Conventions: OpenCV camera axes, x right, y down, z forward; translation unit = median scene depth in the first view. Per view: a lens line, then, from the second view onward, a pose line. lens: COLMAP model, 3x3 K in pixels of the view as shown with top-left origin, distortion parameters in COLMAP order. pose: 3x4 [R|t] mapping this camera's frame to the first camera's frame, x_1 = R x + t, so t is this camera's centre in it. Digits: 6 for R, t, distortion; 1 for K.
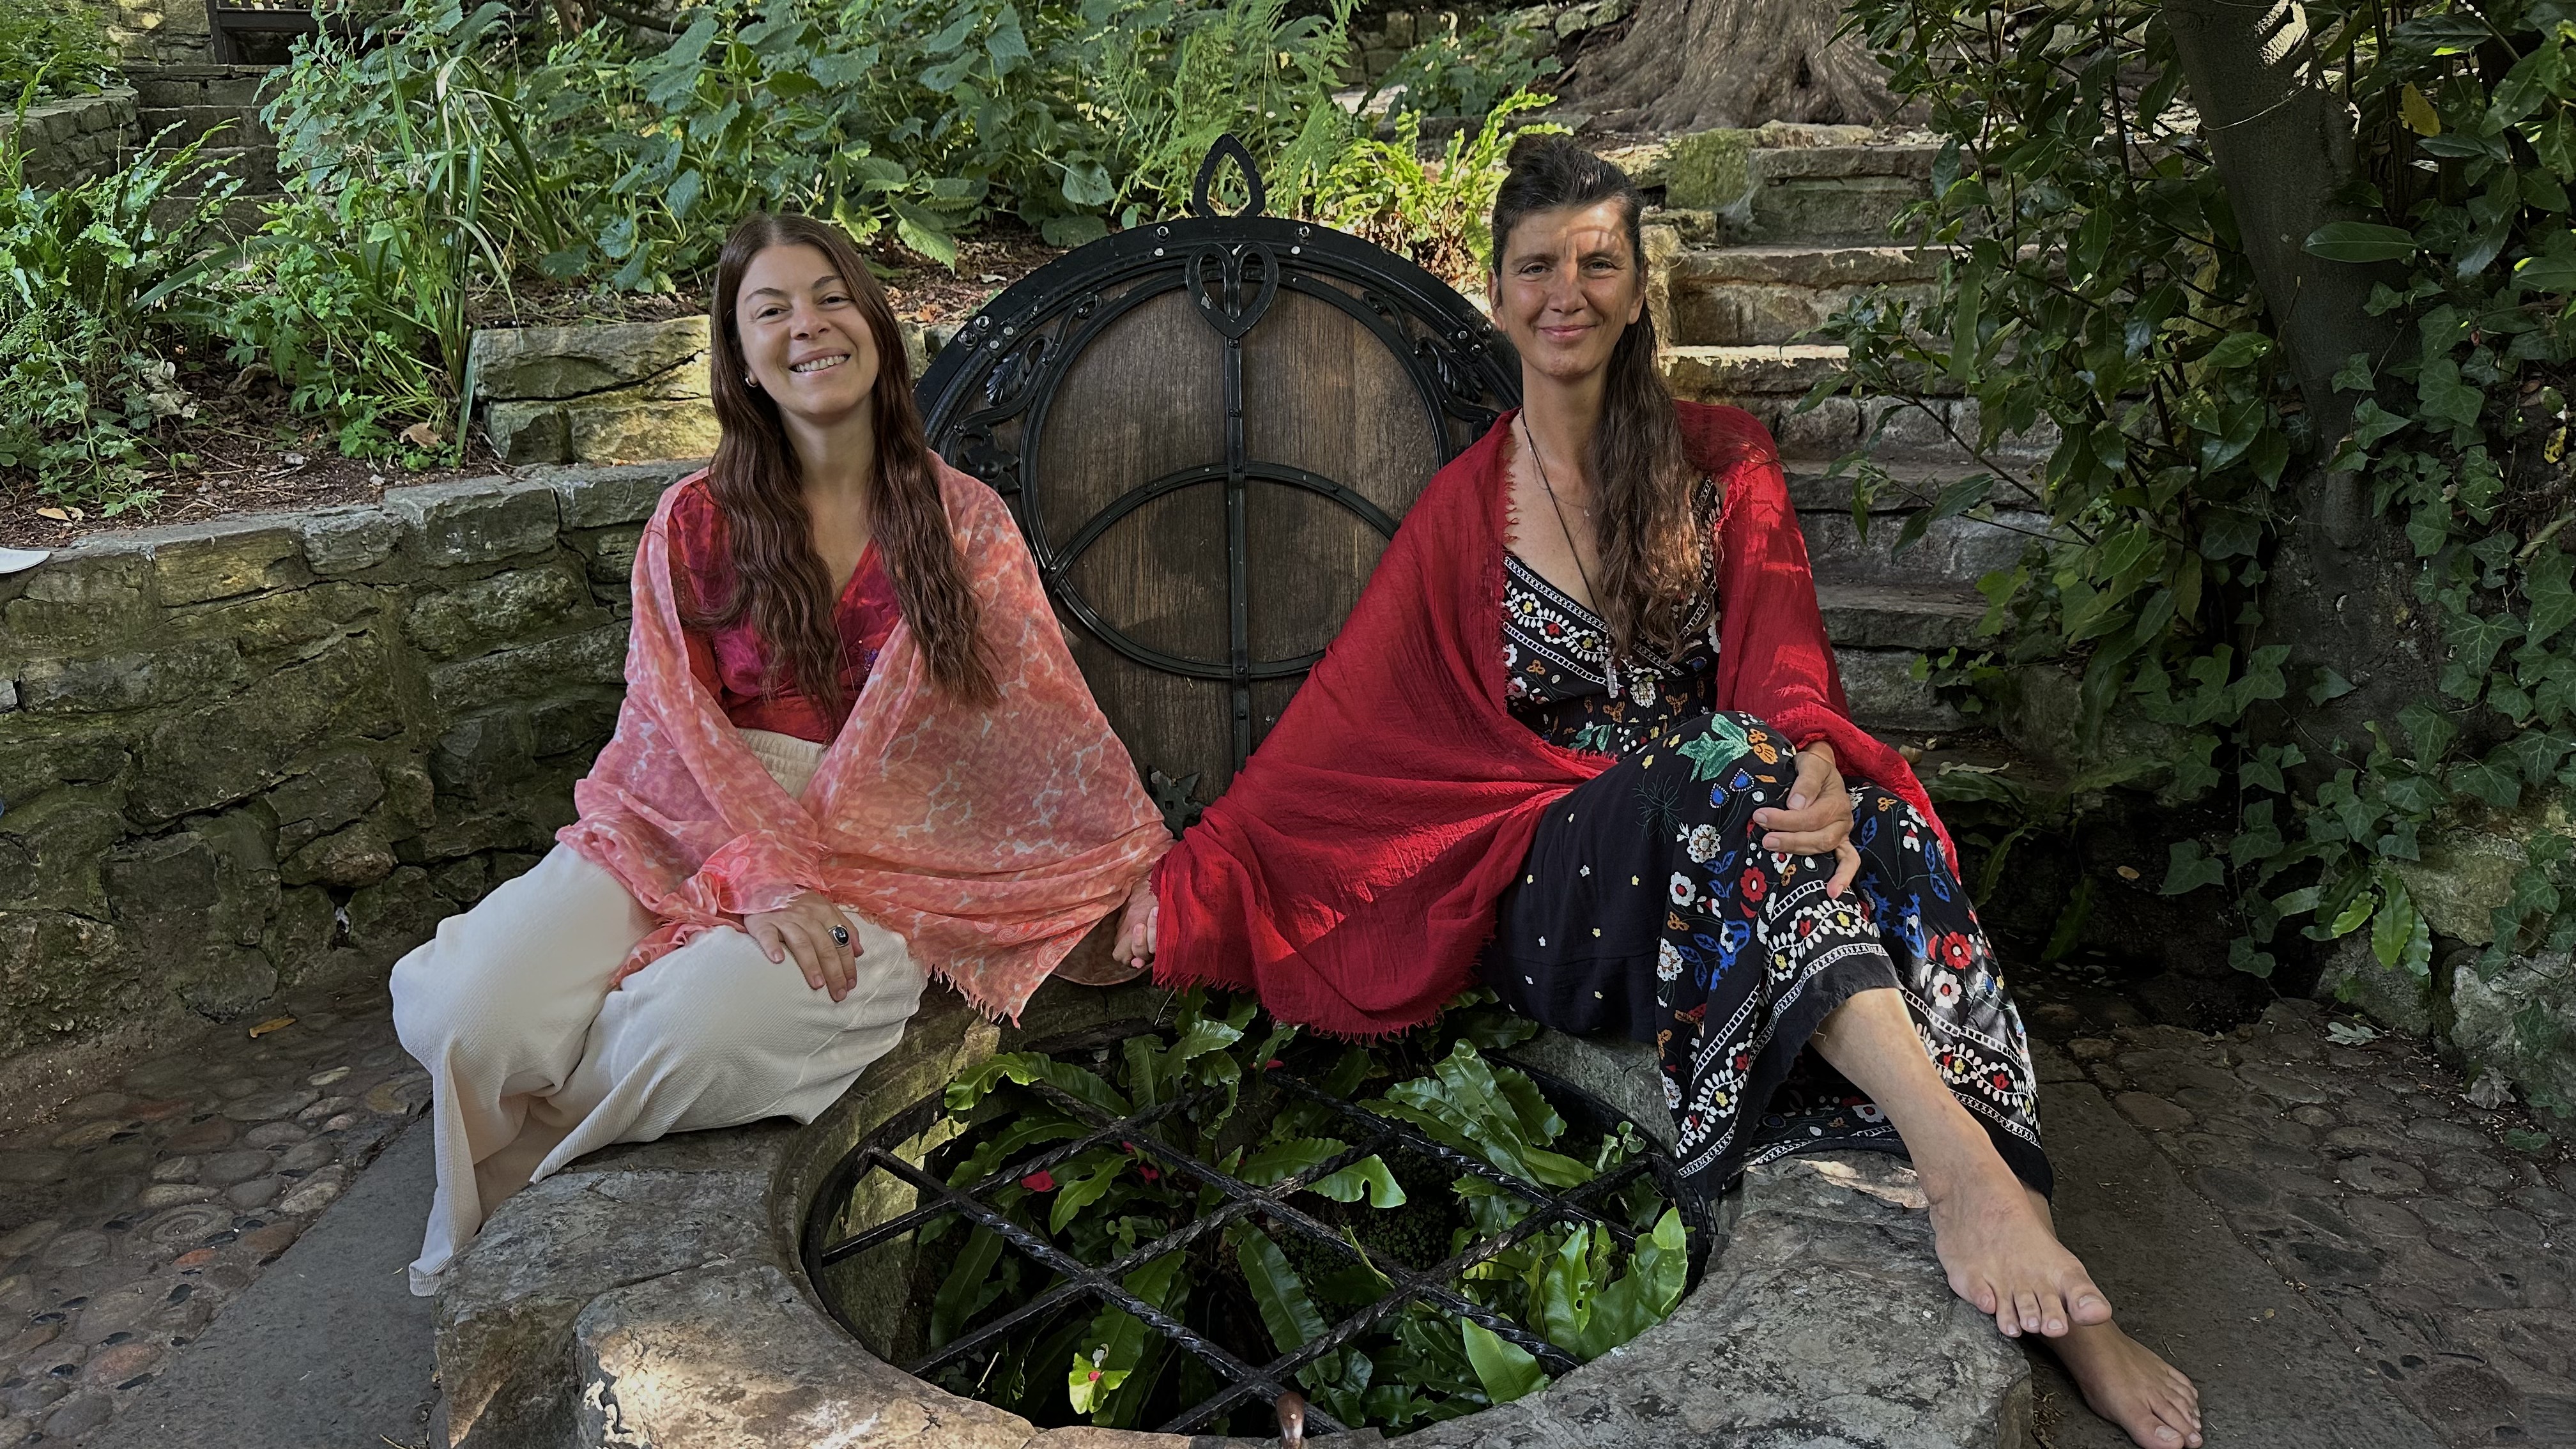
lens RADIAL K [[1848.0, 0, 1281.5], [0, 1848.0, 724.7], [0, 0, 1]] dist [0.001377, -0.009993]
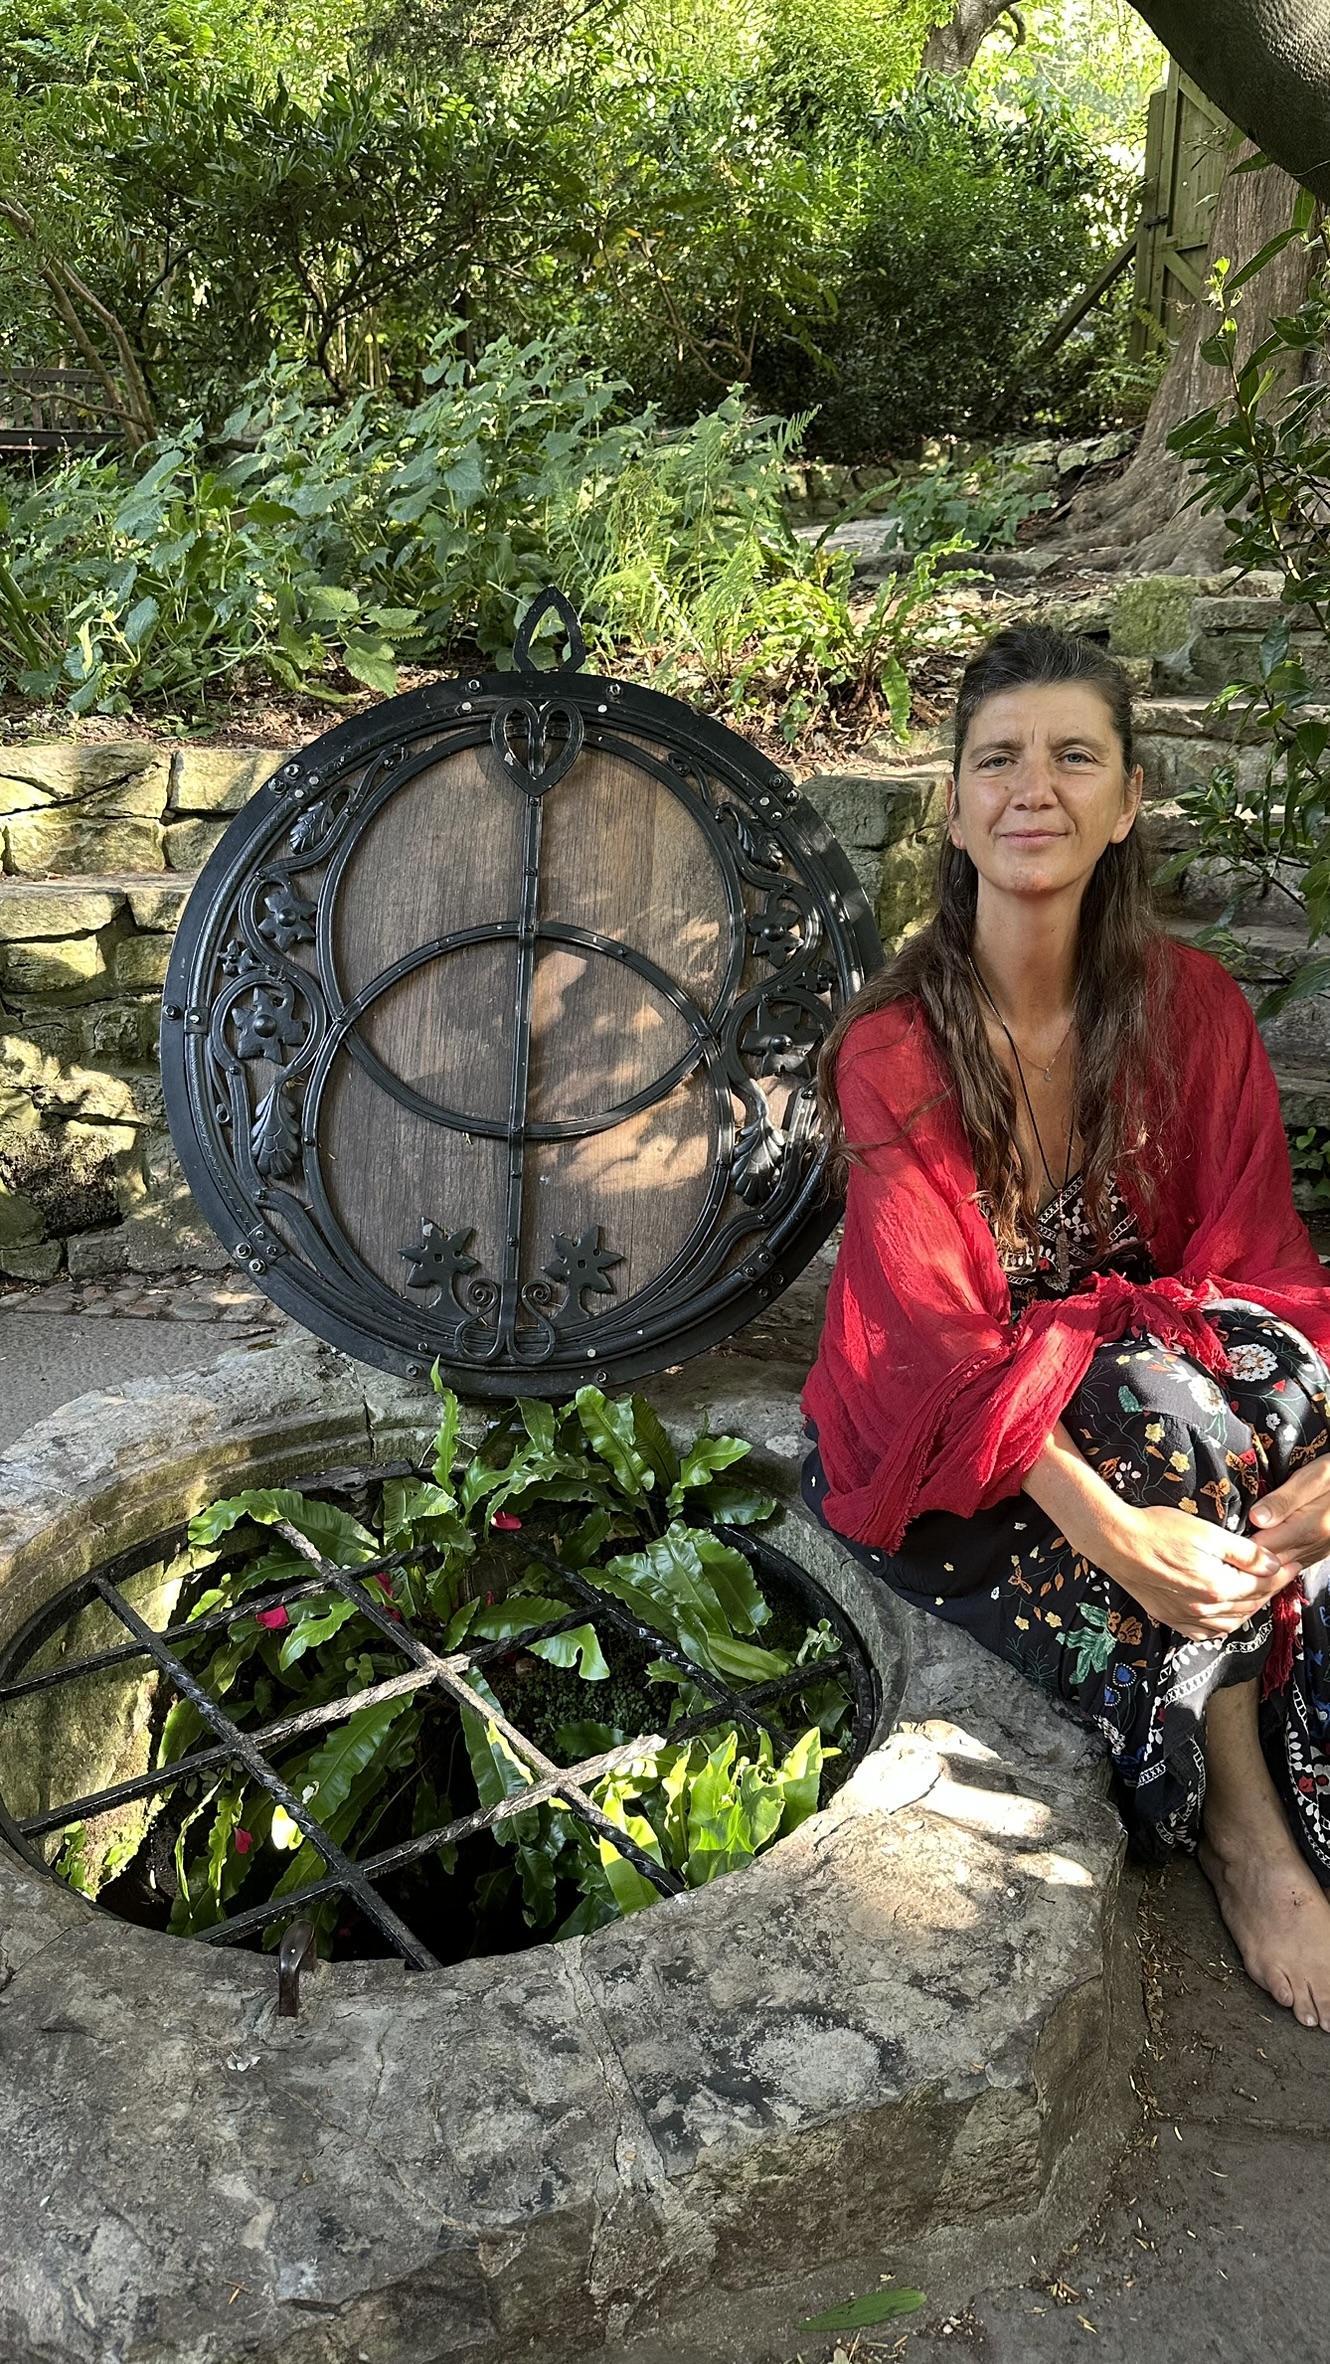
lens RADIAL K [[1695.9, 0, 669.4], [0, 1695.9, 1187.2], [0, 0, 1]] dist [0.001377, -0.009993]
pose [[0.992114, 0.061730, -0.109087, 0.159705], [-0.055924, 0.996891, 0.055509, -0.052479], [0.112175, -0.048971, 0.992481, 0.084964]]
